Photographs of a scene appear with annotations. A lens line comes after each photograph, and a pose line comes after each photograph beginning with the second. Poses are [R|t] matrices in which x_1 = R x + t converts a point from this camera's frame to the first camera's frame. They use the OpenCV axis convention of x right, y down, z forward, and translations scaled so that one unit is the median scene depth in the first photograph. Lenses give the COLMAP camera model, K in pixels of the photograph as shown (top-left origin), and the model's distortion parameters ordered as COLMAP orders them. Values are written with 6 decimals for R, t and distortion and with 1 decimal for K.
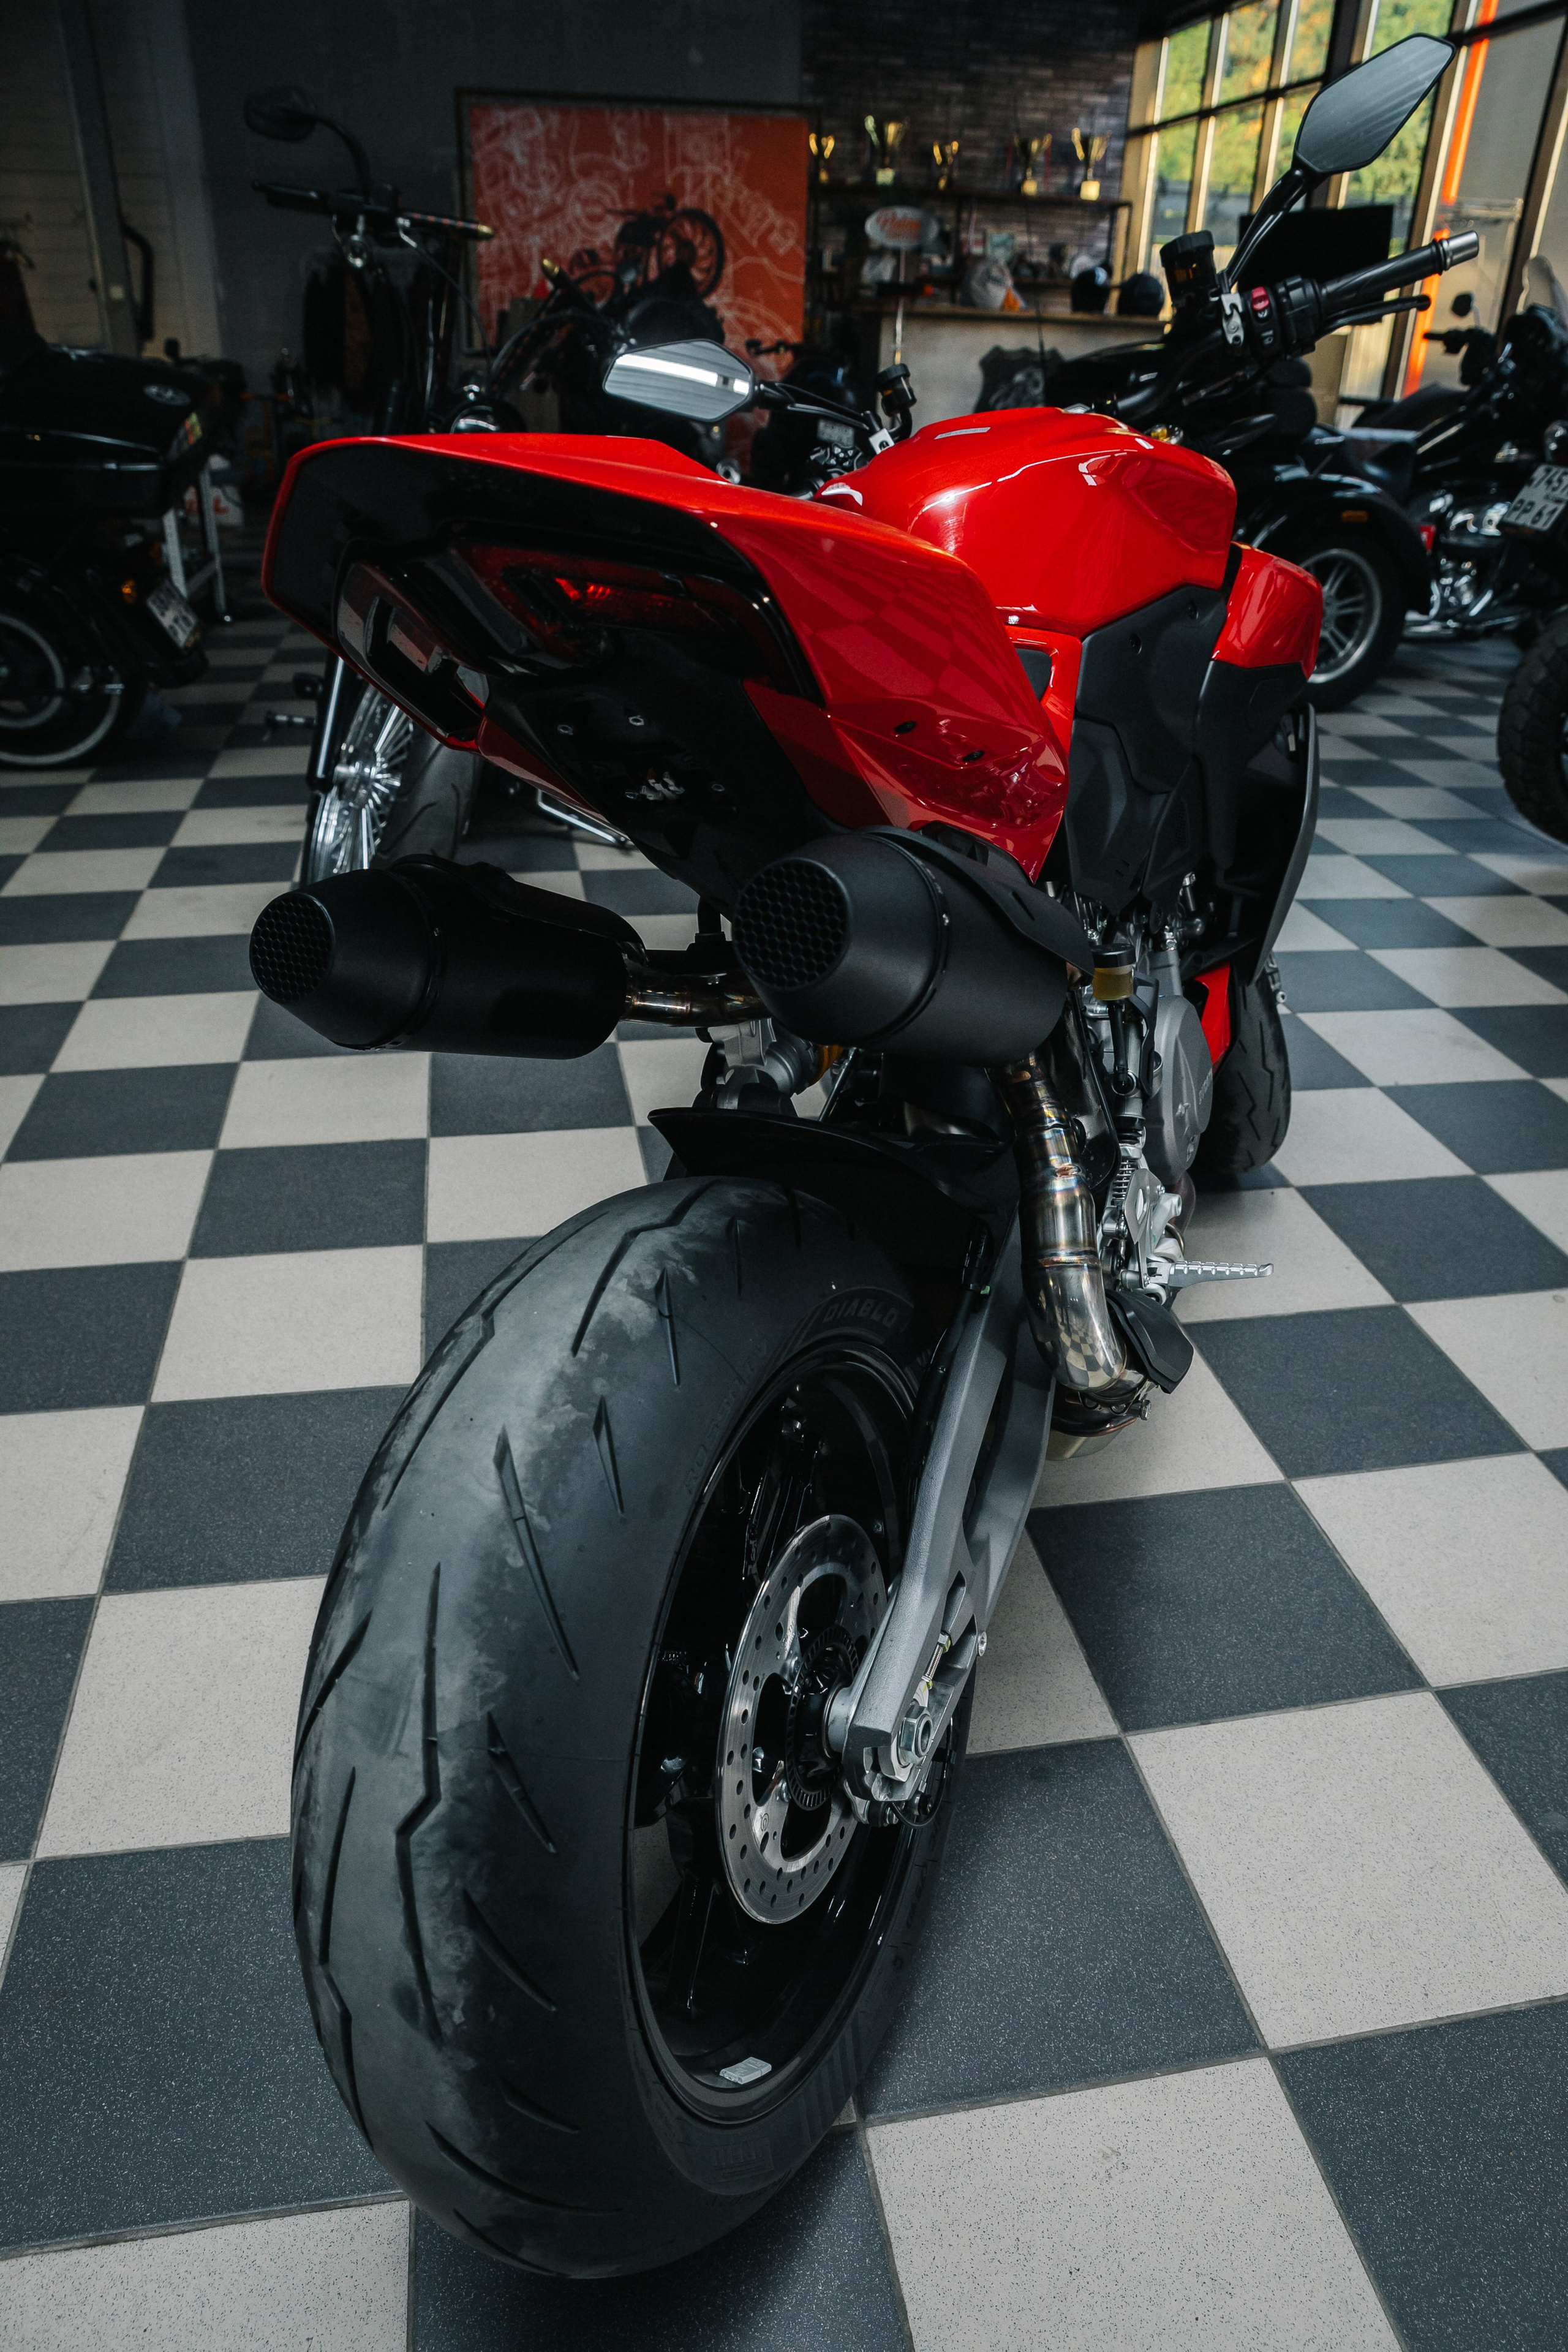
lens RADIAL K [[1559.6, 0, 782.8], [0, 1559.6, 1240.3], [0, 0, 1]] dist [-0.126119, 0.071571]
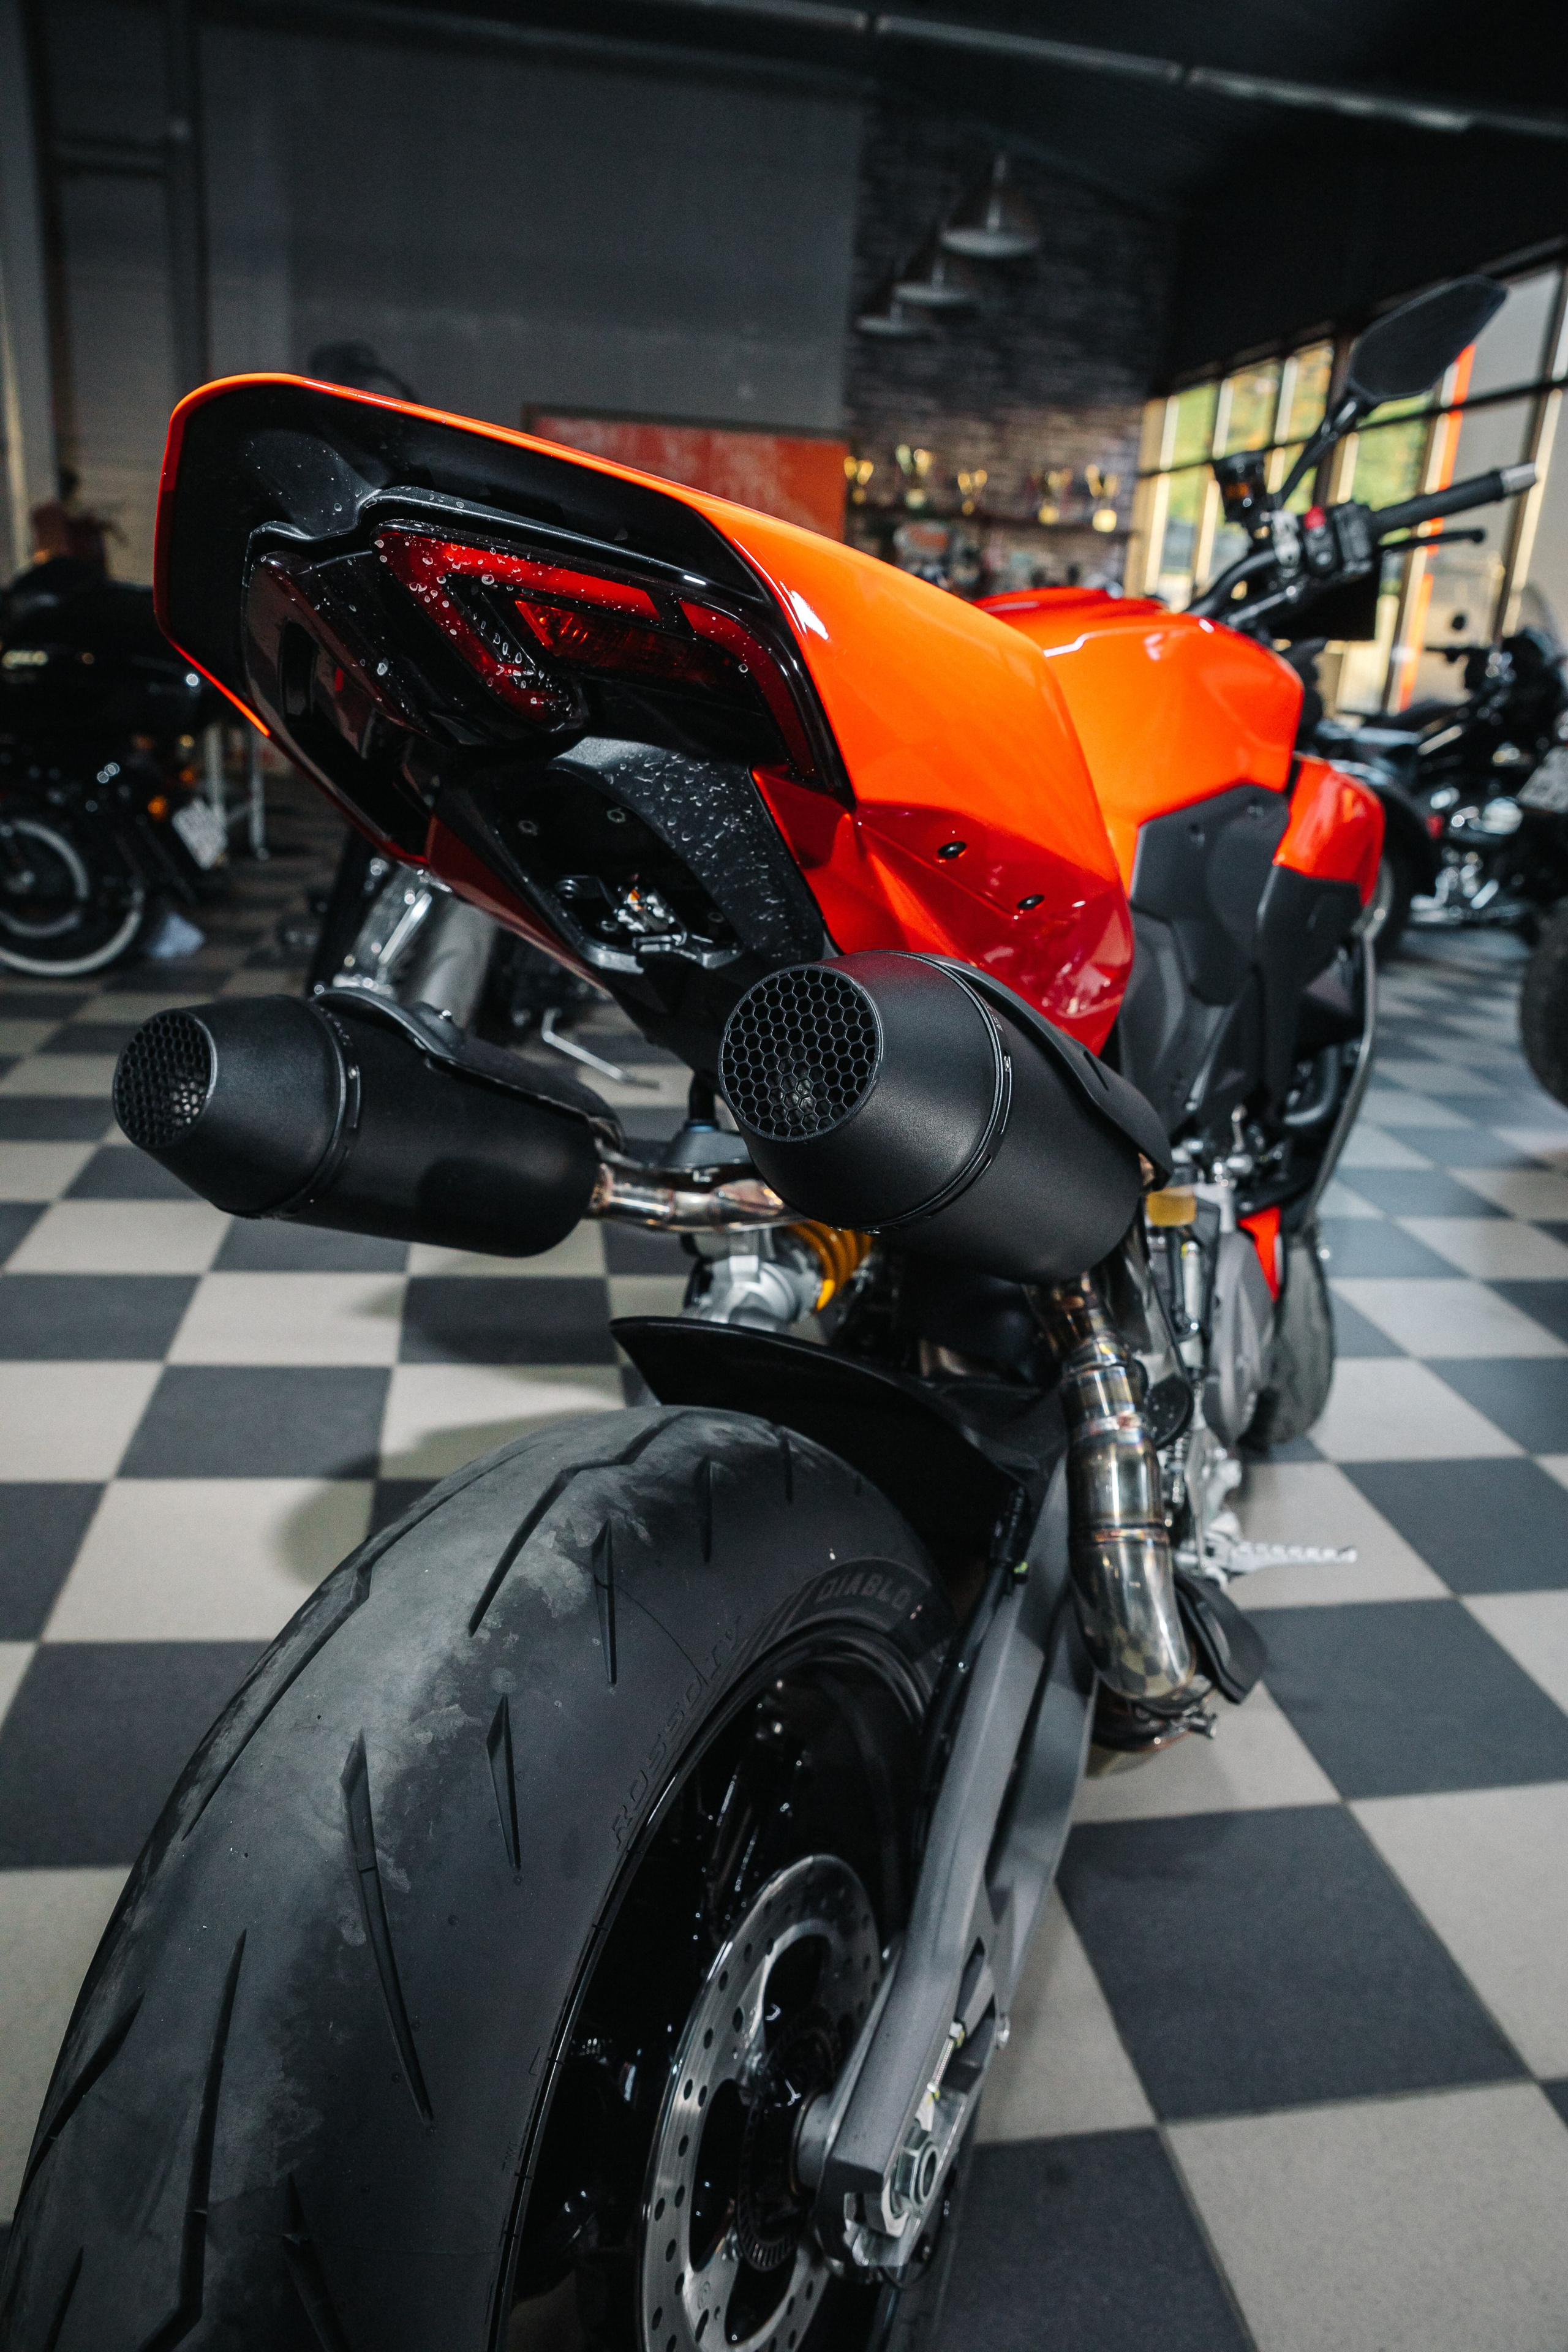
lens RADIAL K [[1559.6, 0, 780.7], [0, 1559.6, 1216.8], [0, 0, 1]] dist [-0.126119, 0.071571]
pose [[0.998831, 0.048197, -0.003727, 0.001146], [-0.048079, 0.982441, -0.180271, 0.002230], [-0.005027, 0.180239, 0.983610, 0.105319]]
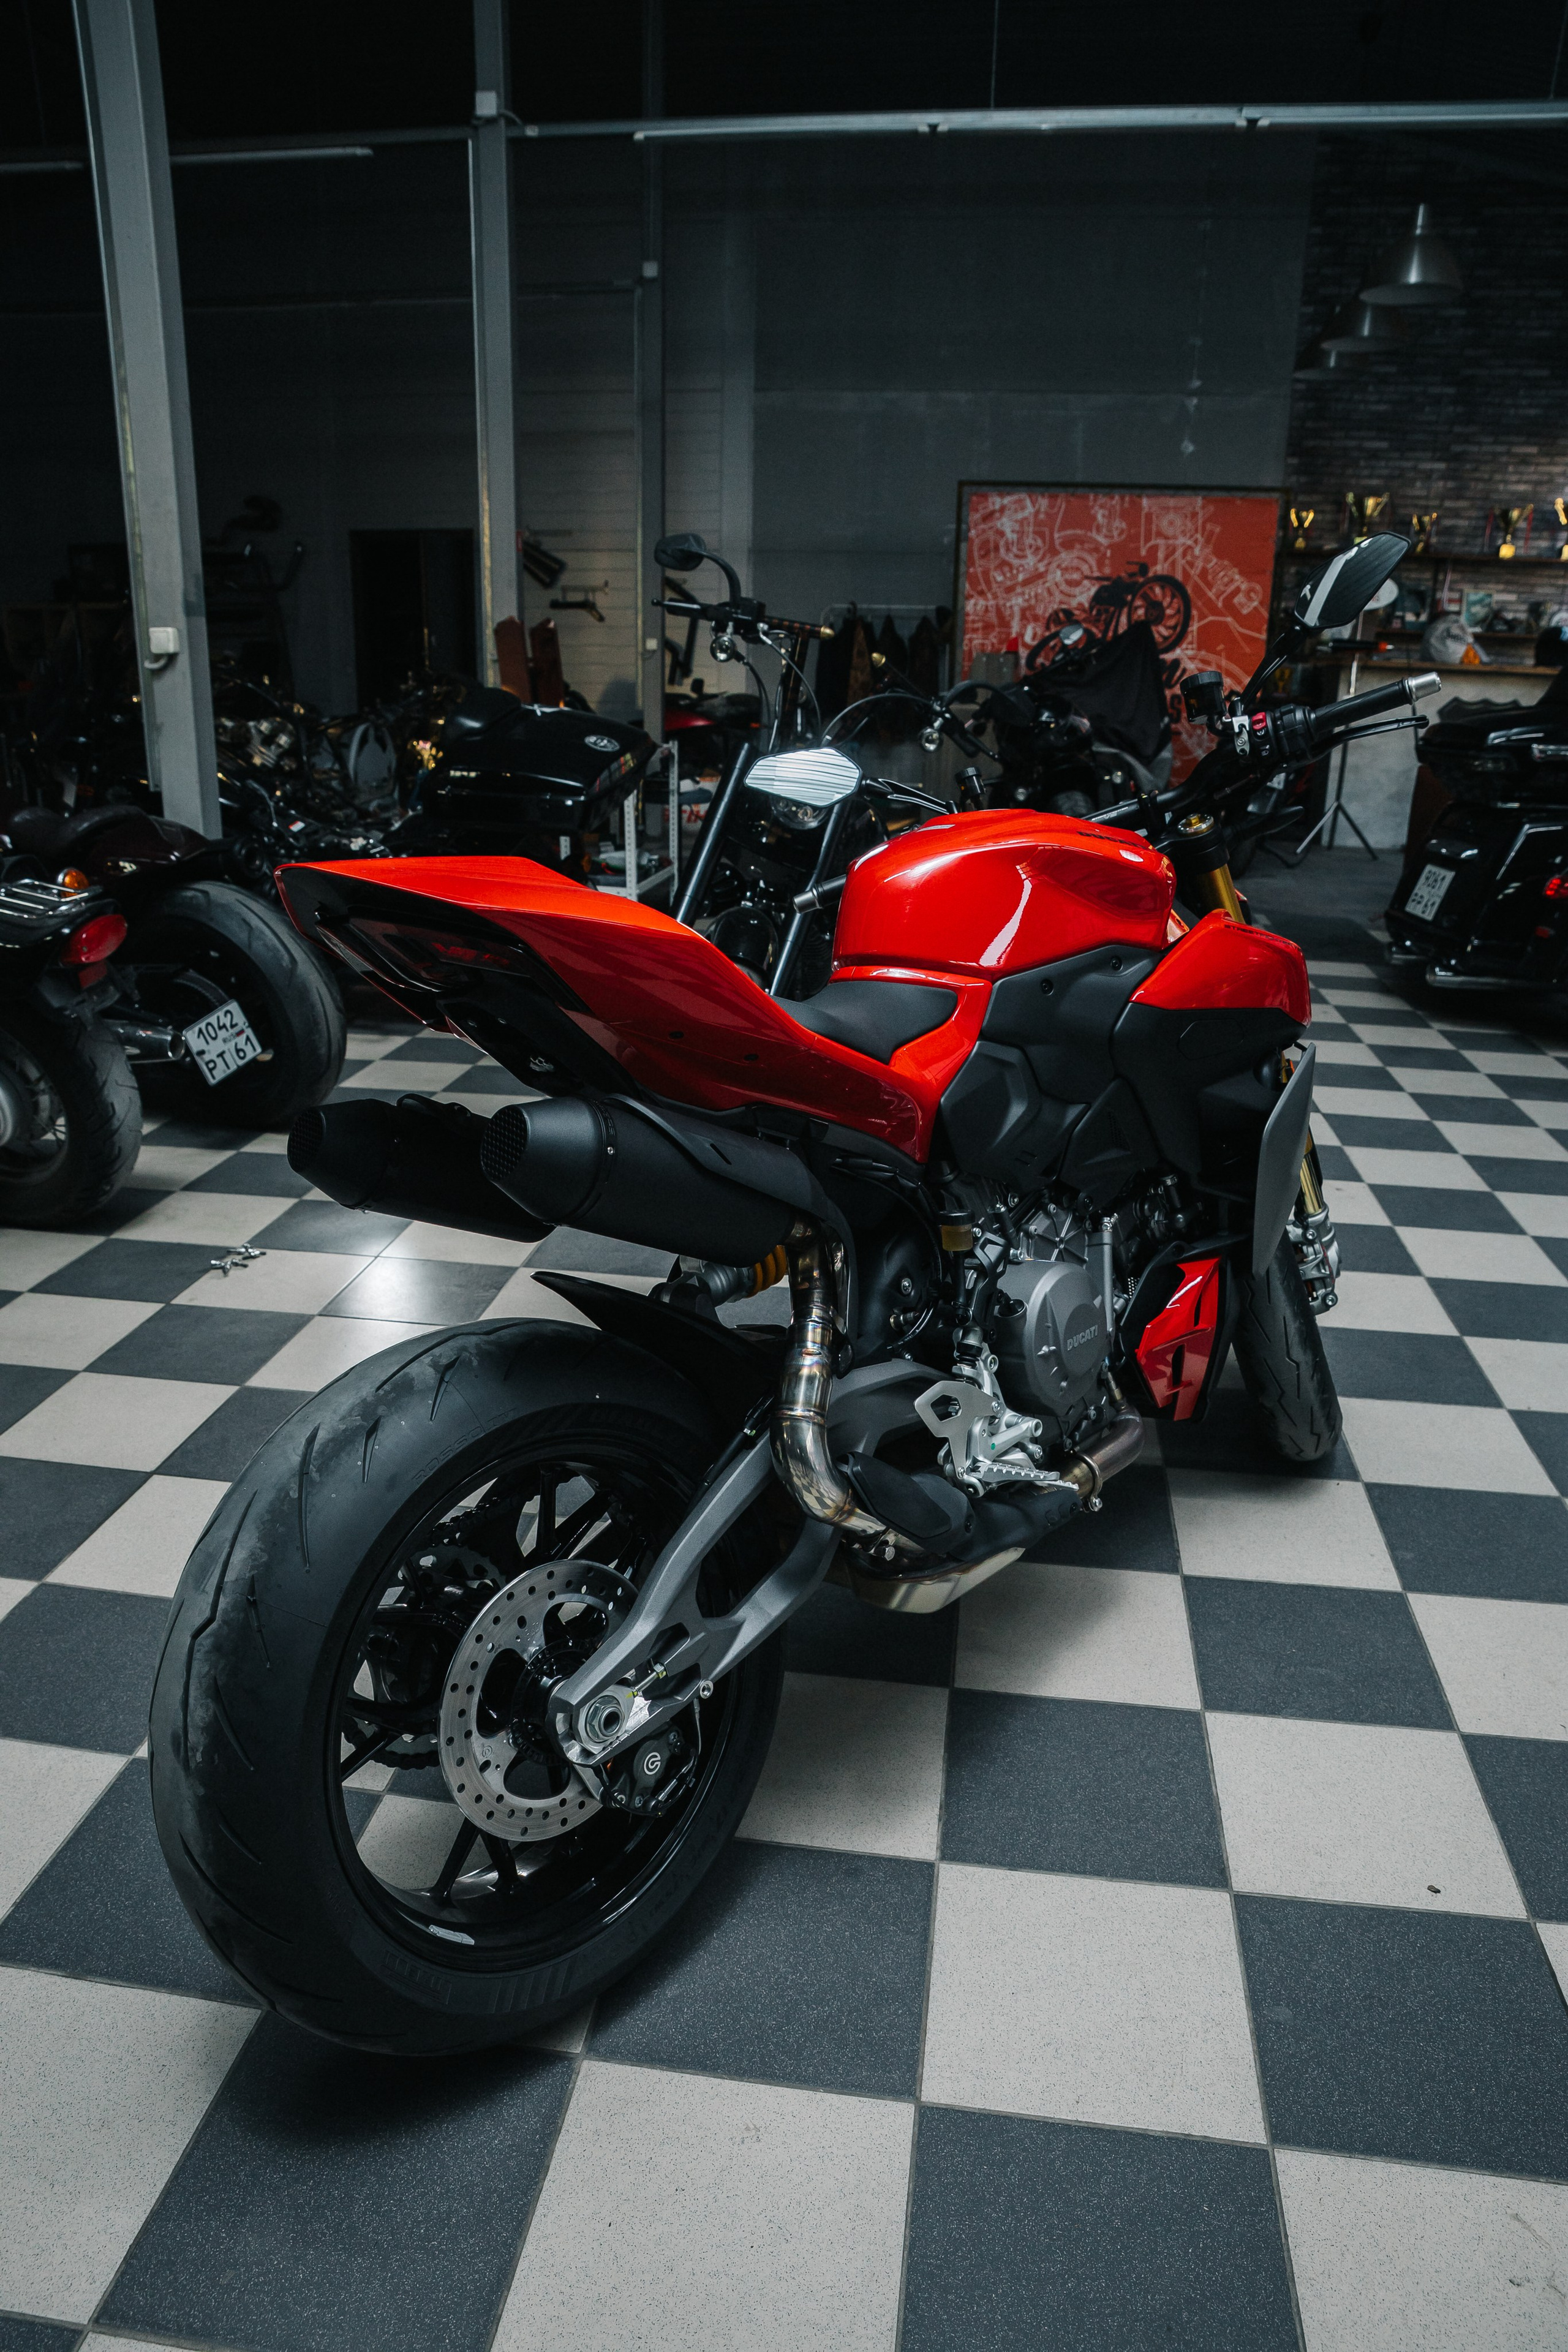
lens RADIAL K [[1537.2, 0, 740.0], [0, 1537.2, 1251.6], [0, 0, 1]] dist [-0.113864, 0.049031]
pose [[0.946057, 0.106141, -0.306120, 0.285748], [-0.158277, 0.975810, -0.150809, 0.045347], [0.282708, 0.191126, 0.939972, -0.175754]]
